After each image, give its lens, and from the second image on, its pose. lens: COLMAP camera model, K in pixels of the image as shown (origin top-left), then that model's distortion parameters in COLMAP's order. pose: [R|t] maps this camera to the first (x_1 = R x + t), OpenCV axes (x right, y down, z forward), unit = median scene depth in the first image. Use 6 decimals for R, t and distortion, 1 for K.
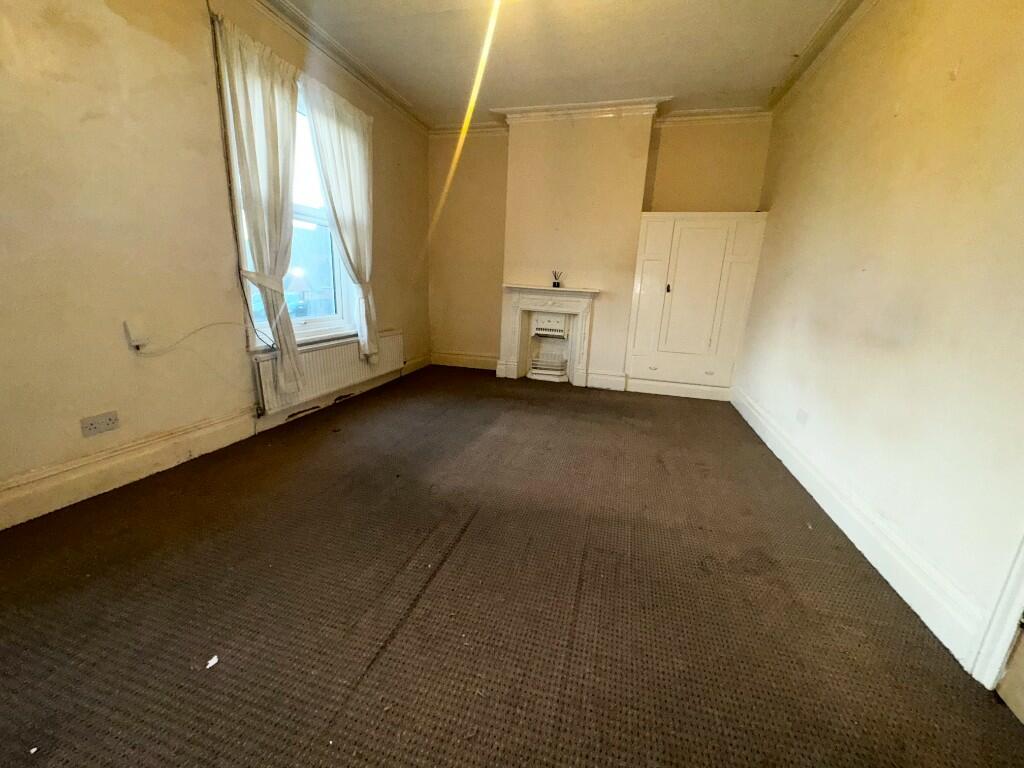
lens RADIAL K [[409.0, 0, 512.4], [0, 409.0, 384.1], [0, 0, 1]] dist [-0.003852, 0.000011]
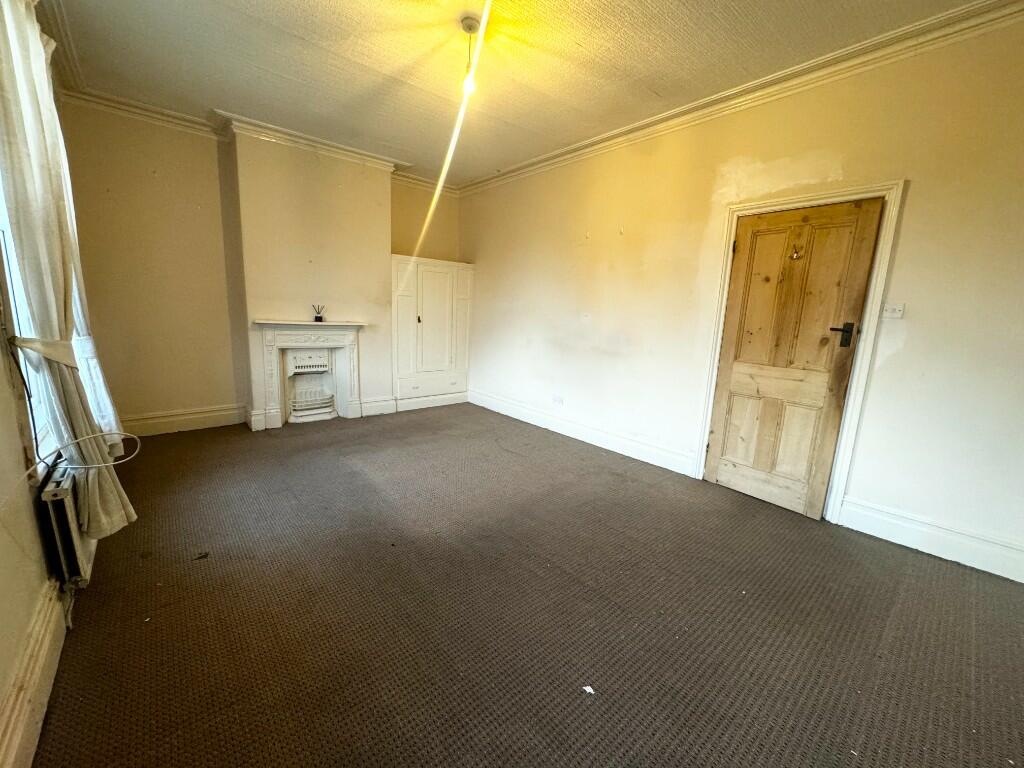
lens RADIAL K [[409.0, 0, 511.4], [0, 409.0, 385.2], [0, 0, 1]] dist [-0.003852, 0.000011]
pose [[0.555683, -0.170520, 0.813719, -0.439914], [0.183729, 0.979729, 0.079841, -0.085452], [-0.810839, 0.105138, 0.575748, 0.105688]]
